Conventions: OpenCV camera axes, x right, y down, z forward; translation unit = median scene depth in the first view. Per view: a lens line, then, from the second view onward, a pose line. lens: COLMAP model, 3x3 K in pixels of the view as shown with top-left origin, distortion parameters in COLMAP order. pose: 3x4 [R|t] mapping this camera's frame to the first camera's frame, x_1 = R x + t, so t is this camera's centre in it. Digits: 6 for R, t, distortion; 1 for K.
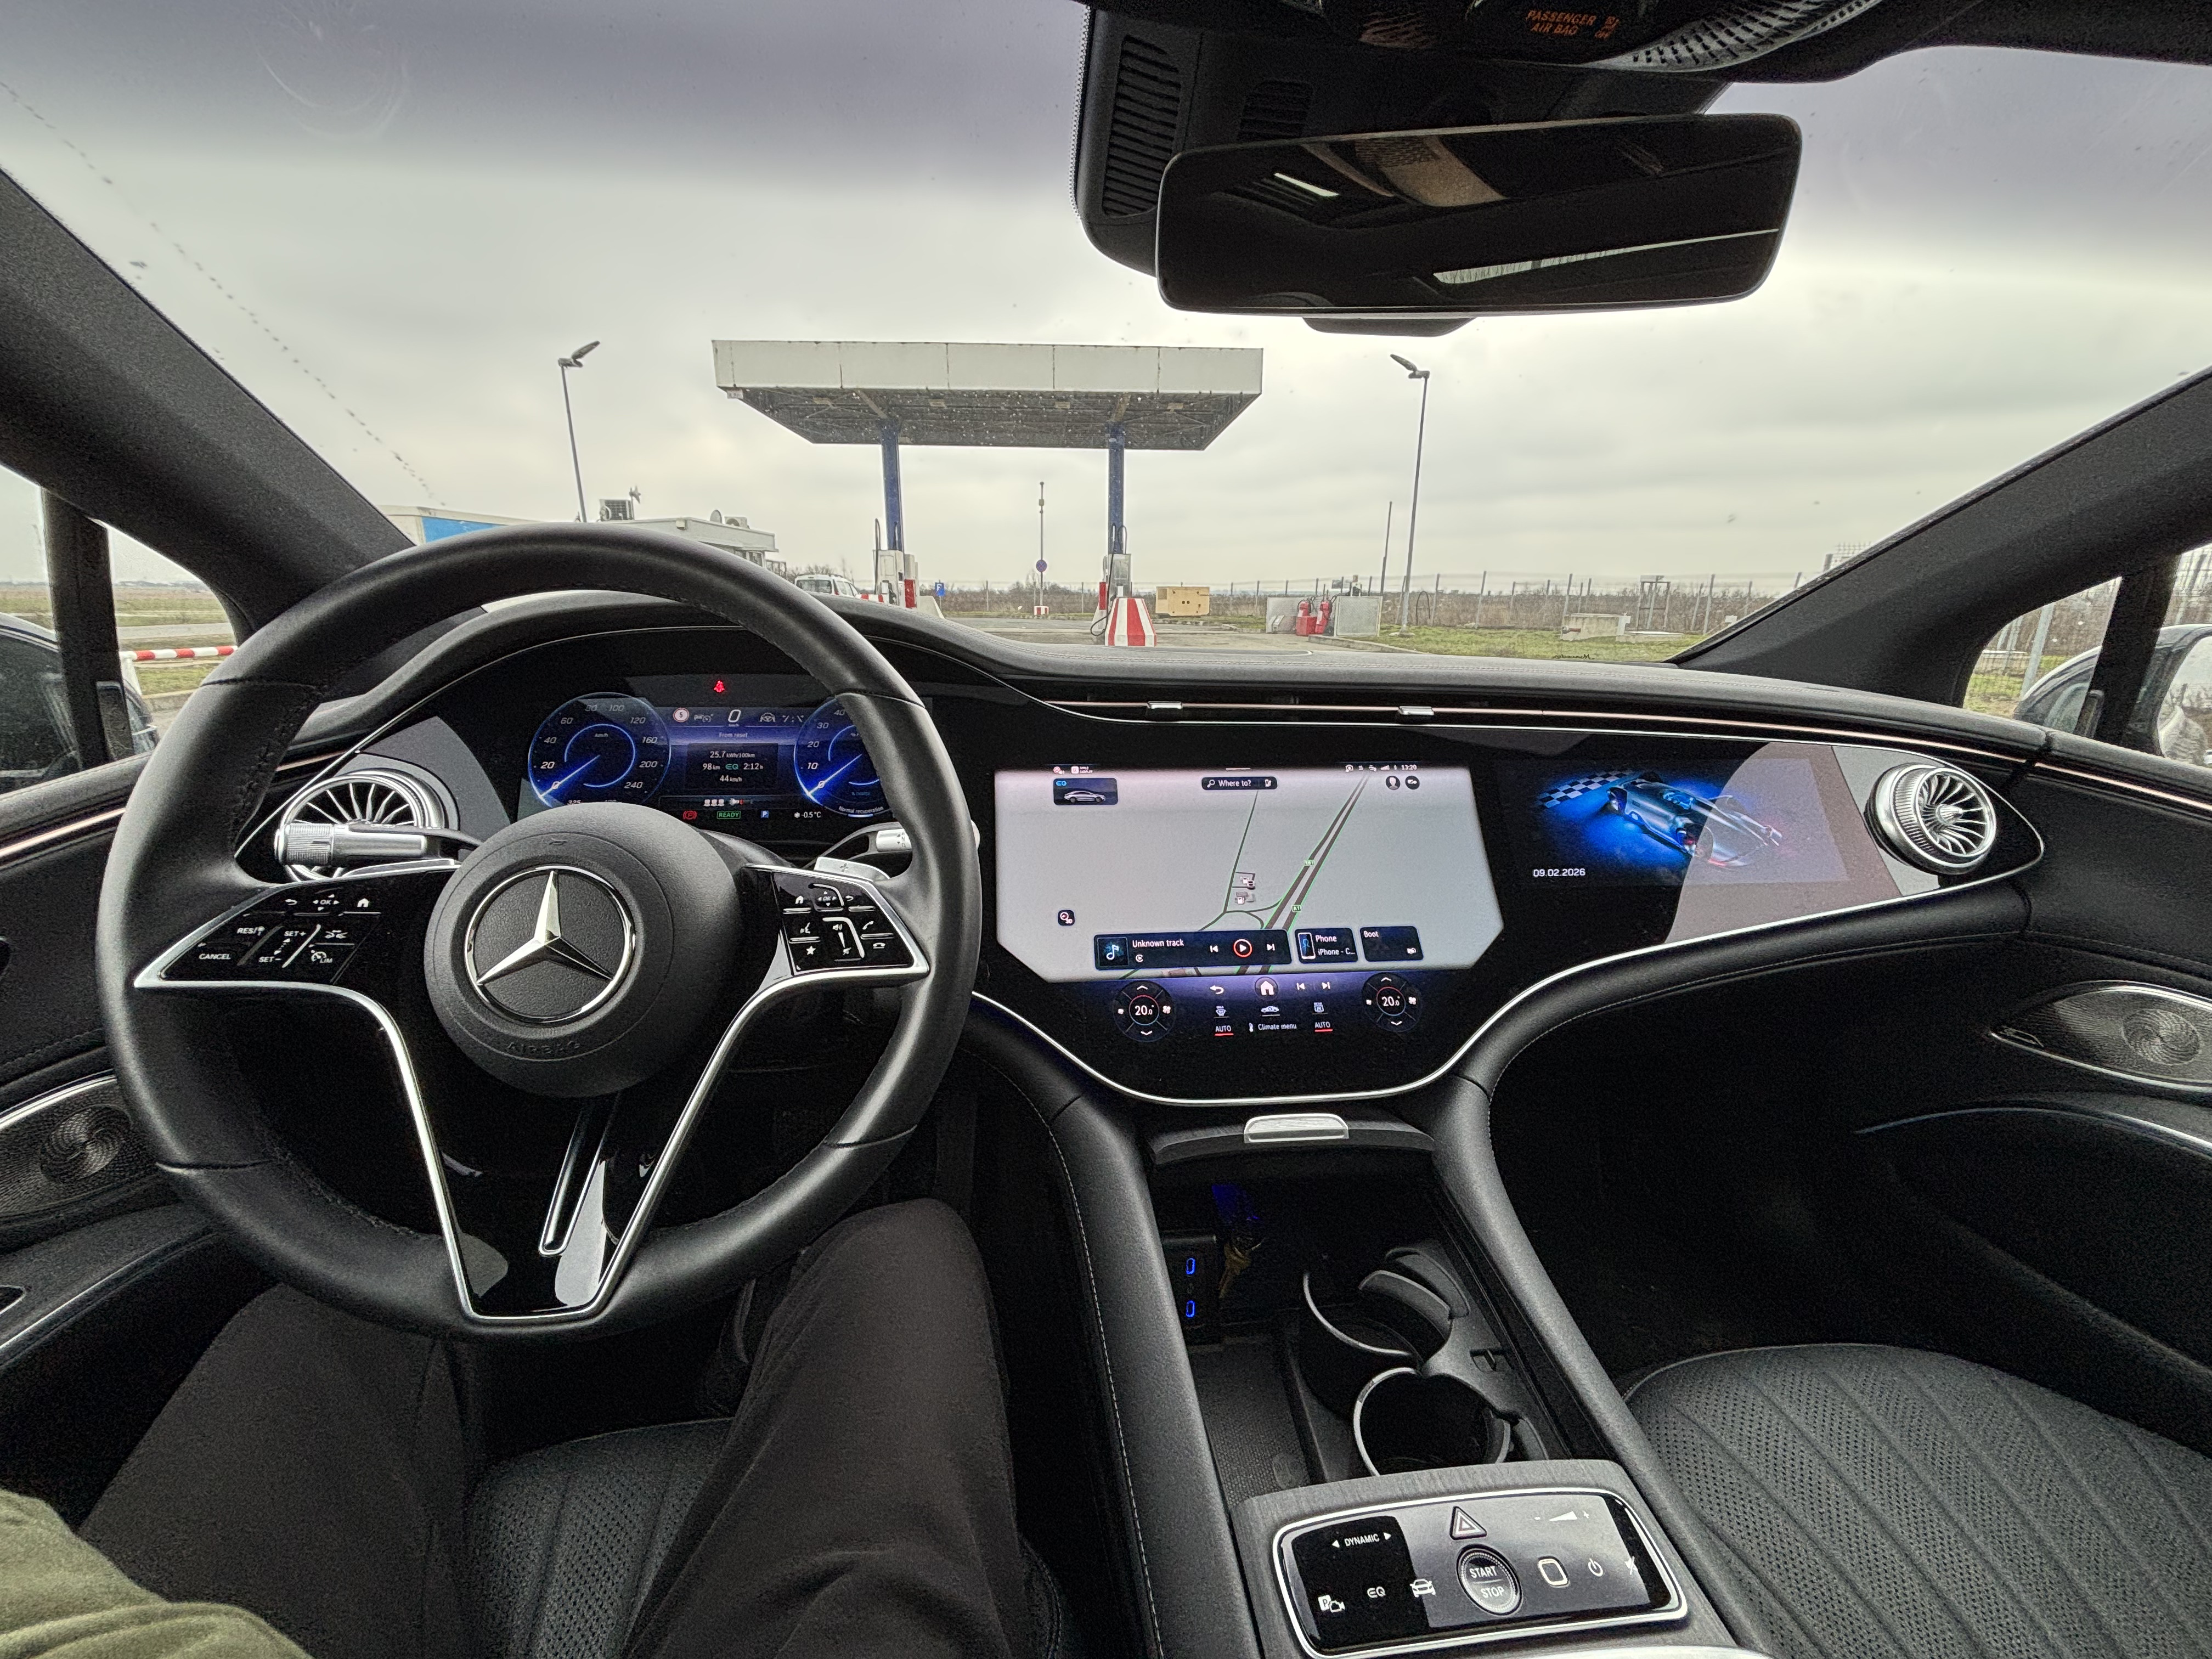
lens RADIAL K [[898.0, 0, 1097.3], [0, 898.0, 844.5], [0, 0, 1]] dist [0.007638, -0.000143]
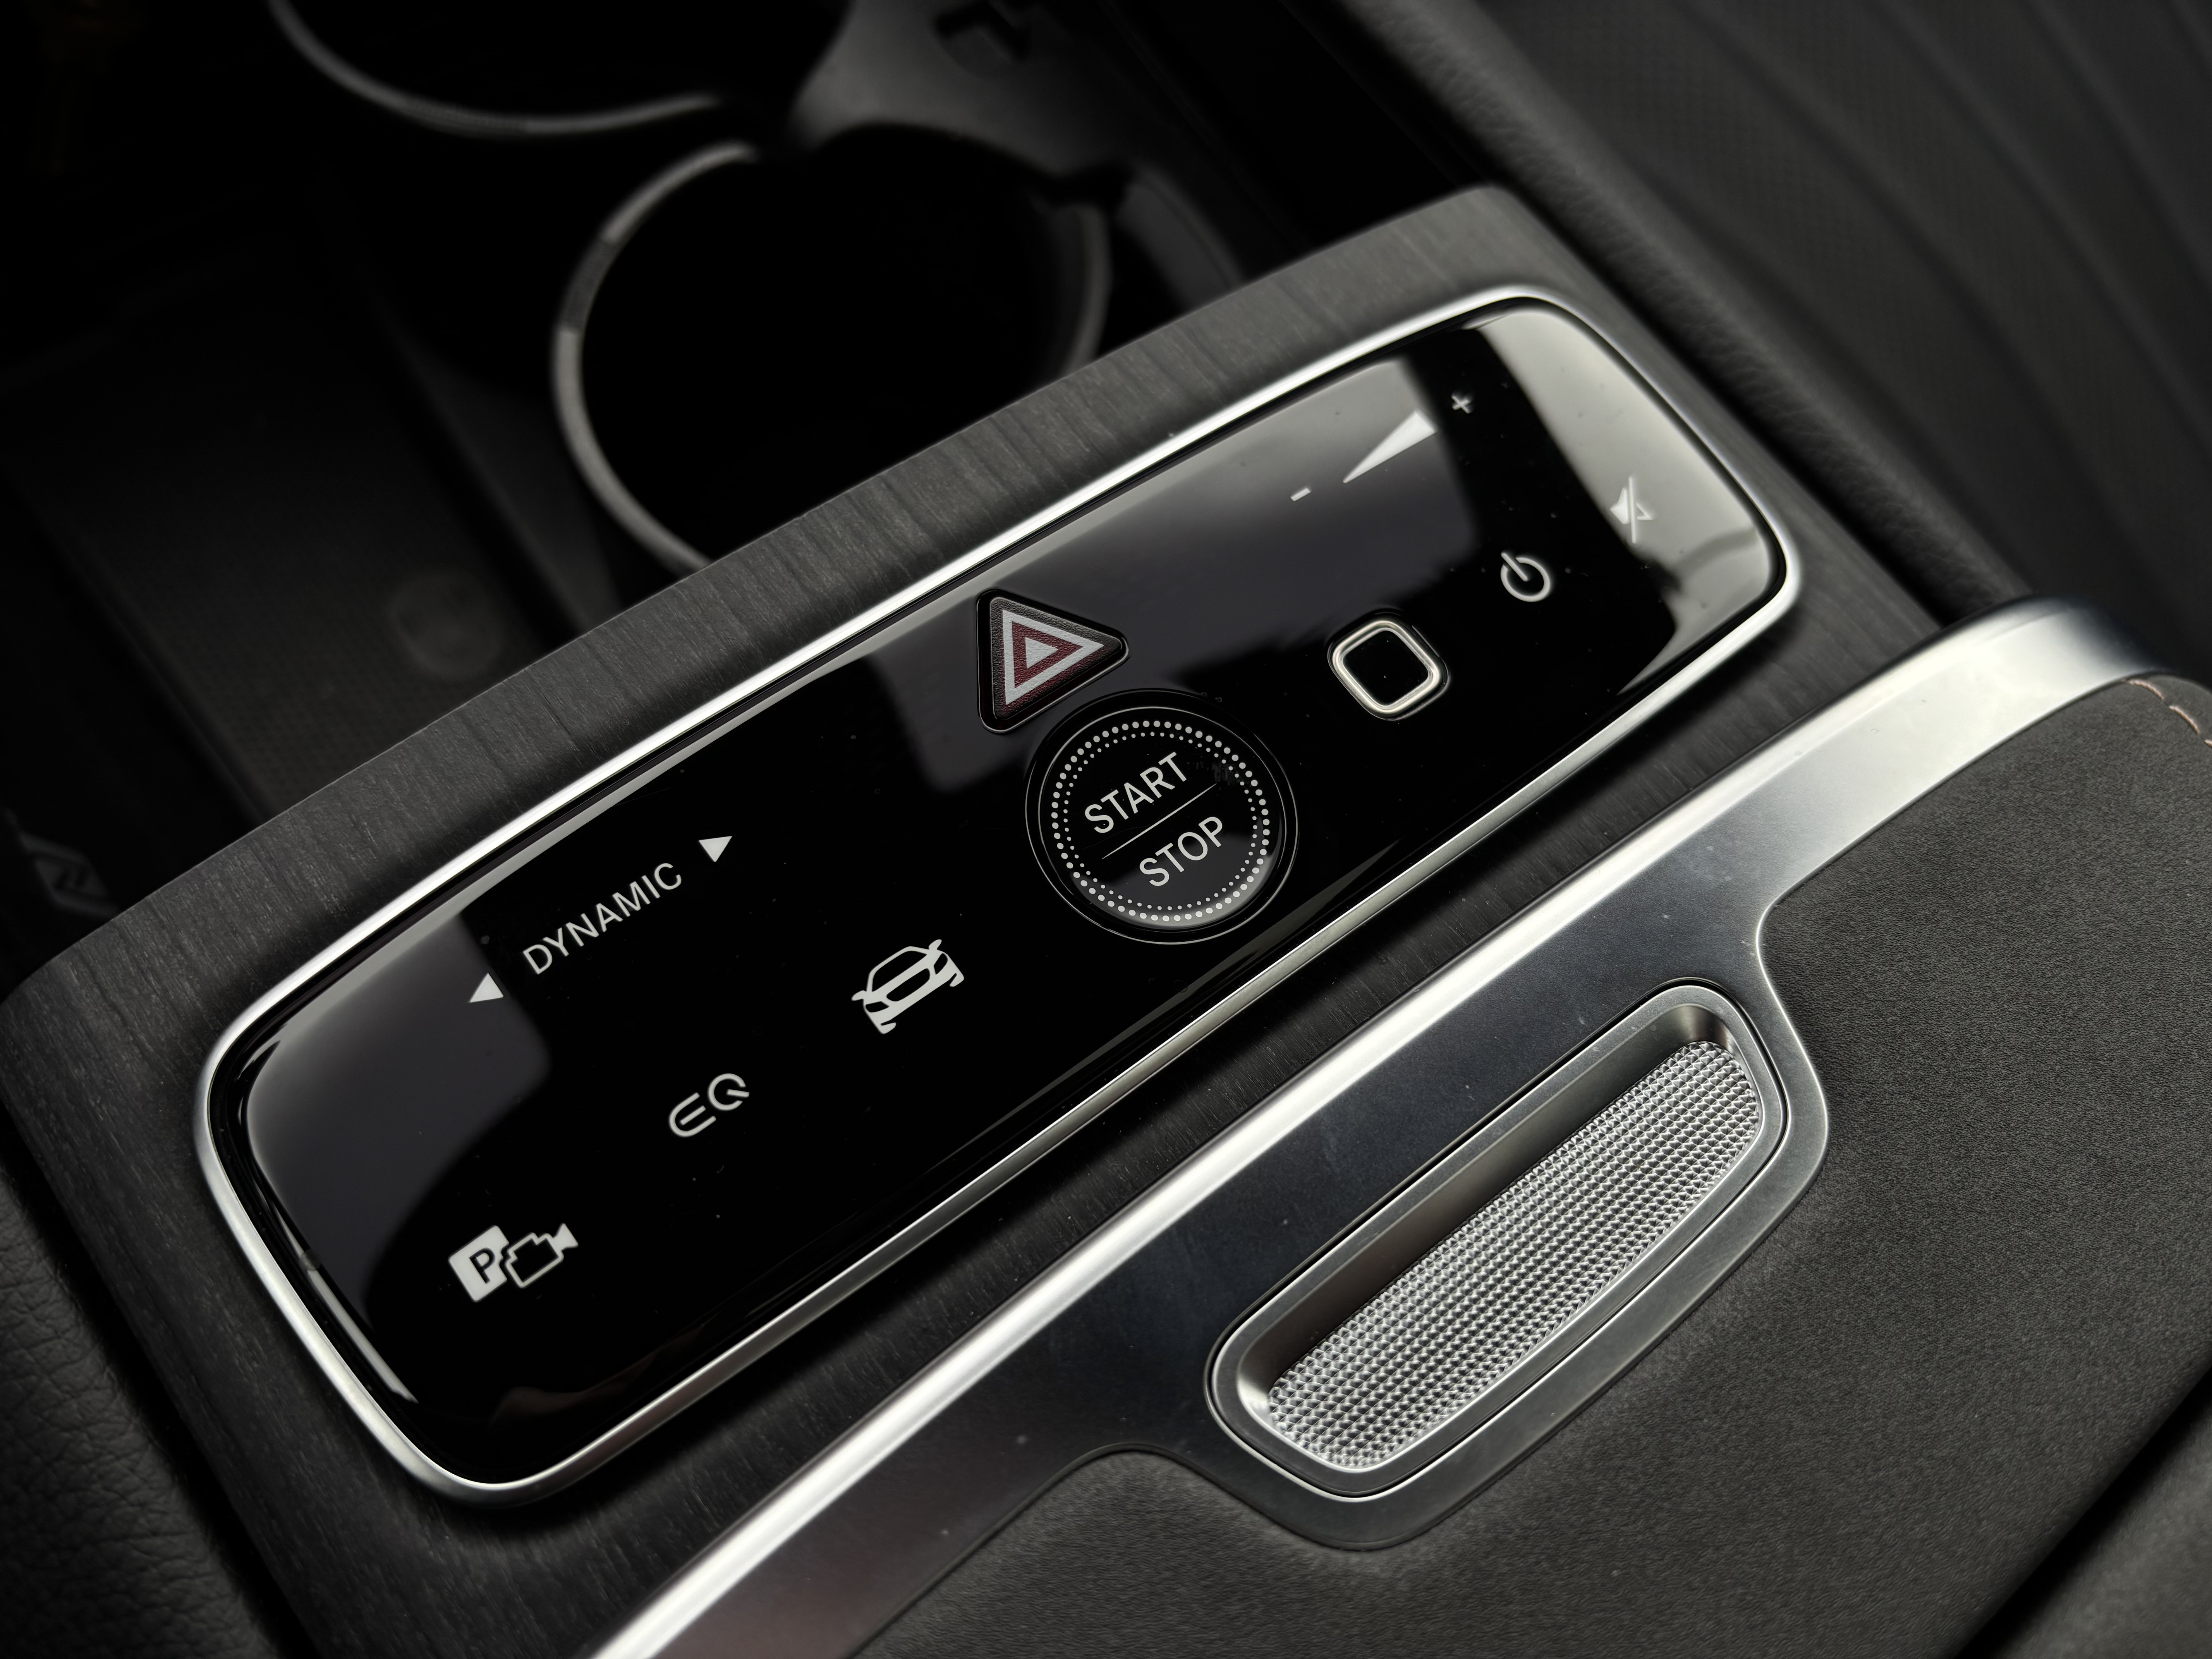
lens RADIAL K [[1670.4, 0, 1108.9], [0, 1670.4, 834.9], [0, 0, 1]] dist [0.032556, -0.023245]
pose [[0.852816, -0.440429, 0.280584, 0.251748], [0.100720, 0.665935, 0.739179, 0.424036], [-0.512406, -0.602124, 0.612280, 0.622739]]
